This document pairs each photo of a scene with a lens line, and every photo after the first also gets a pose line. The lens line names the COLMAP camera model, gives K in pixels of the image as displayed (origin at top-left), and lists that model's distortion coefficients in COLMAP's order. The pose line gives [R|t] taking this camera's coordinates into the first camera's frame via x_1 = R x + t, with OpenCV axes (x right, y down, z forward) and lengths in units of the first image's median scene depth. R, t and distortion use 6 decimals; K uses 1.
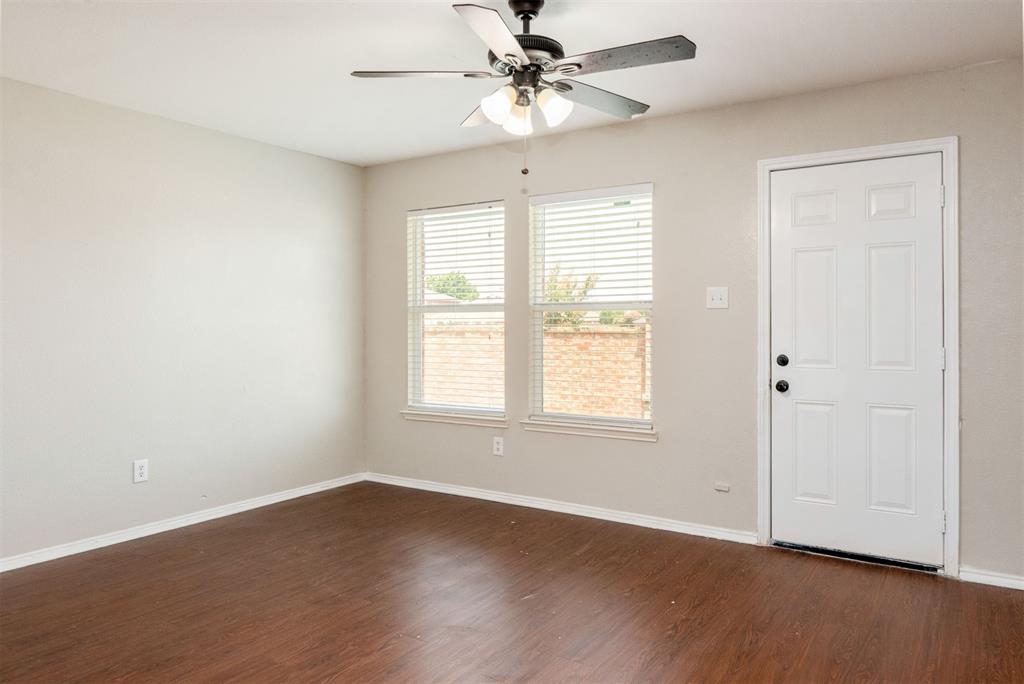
lens RADIAL K [[725.6, 0, 512.9], [0, 725.6, 323.2], [0, 0, 1]] dist [-0.002377, -0.002906]
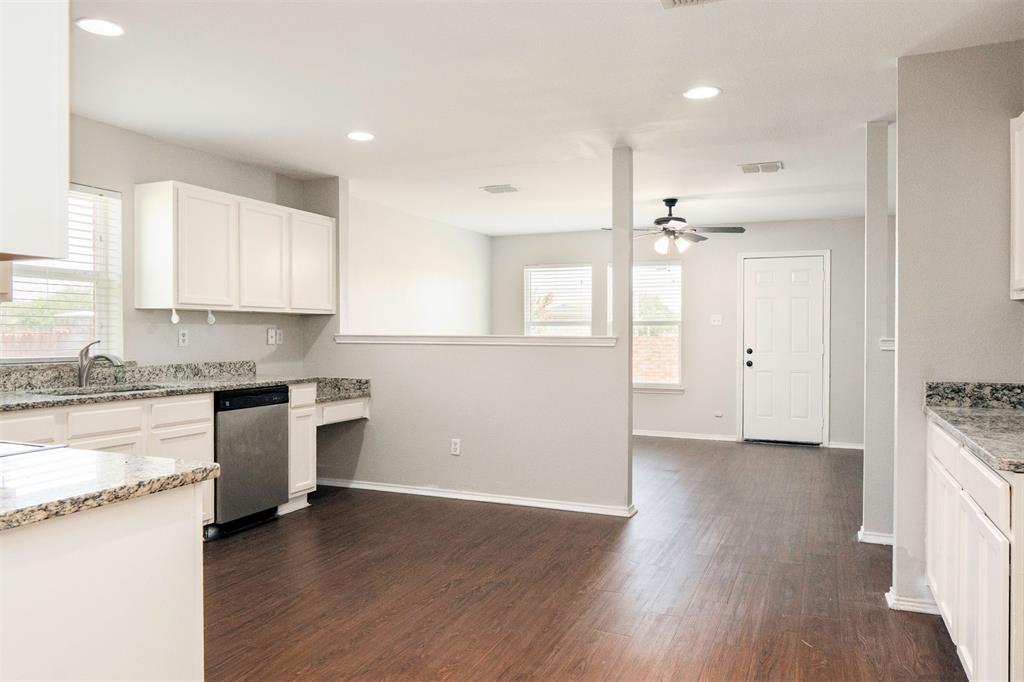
lens RADIAL K [[721.5, 0, 498.0], [0, 721.5, 334.2], [0, 0, 1]] dist [-0.005006, -0.002655]
pose [[0.990235, 0.009947, 0.139052, -0.619858], [-0.009987, 0.999950, -0.000411, 0.011270], [-0.139049, -0.000981, 0.990285, -0.927561]]
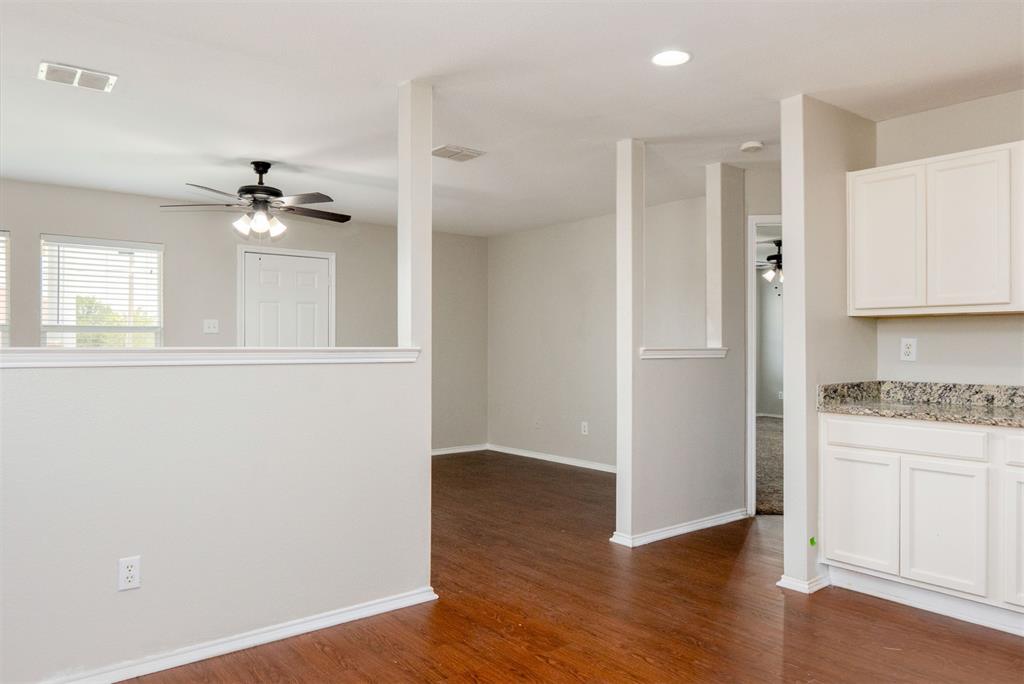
lens RADIAL K [[721.7, 0, 512.0], [0, 721.7, 342.0], [0, 0, 1]] dist [-0.008646, -0.001785]
pose [[0.318464, 0.010152, 0.947881, -1.035720], [-0.001364, 0.999947, -0.010251, 0.014176], [-0.947934, 0.001971, 0.318461, -0.116277]]
